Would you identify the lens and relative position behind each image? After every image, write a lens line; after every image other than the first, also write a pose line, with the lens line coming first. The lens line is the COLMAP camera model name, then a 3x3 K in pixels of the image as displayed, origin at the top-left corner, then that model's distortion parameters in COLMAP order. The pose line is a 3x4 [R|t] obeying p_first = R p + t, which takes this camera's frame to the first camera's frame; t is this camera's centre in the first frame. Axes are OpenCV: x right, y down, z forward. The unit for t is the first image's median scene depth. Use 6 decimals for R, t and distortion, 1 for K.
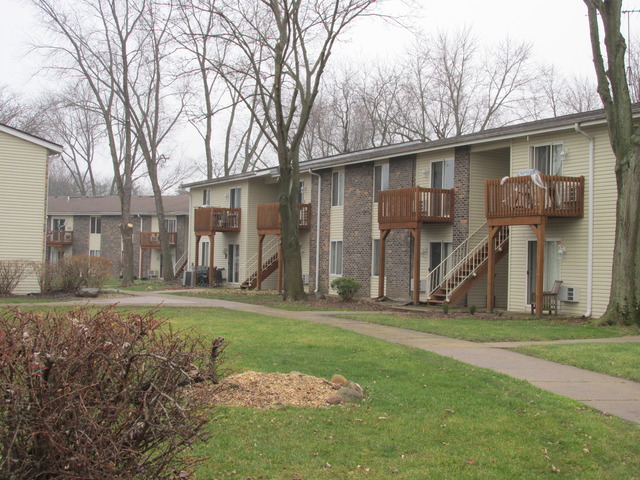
lens RADIAL K [[952.4, 0, 319.9], [0, 952.4, 240.3], [0, 0, 1]] dist [0.009034, 0.000000]
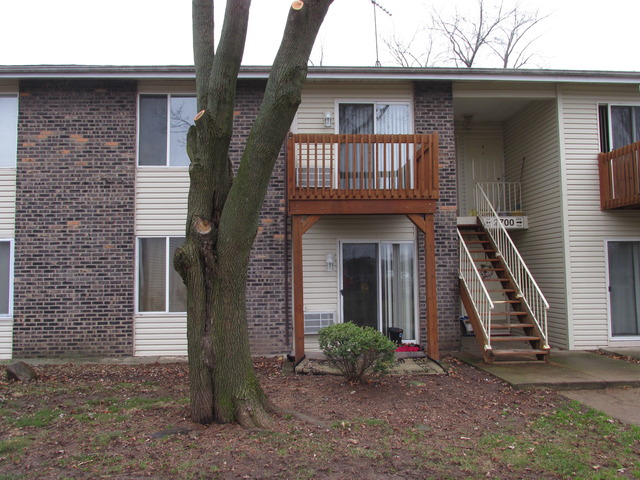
lens RADIAL K [[529.7, 0, 319.1], [0, 529.7, 241.2], [0, 0, 1]] dist [-0.046945, 0.013114]
pose [[0.413873, 0.046678, 0.909137, -0.157724], [0.000736, 0.998667, -0.051609, 0.015171], [-0.910335, 0.022029, 0.413287, 0.821961]]
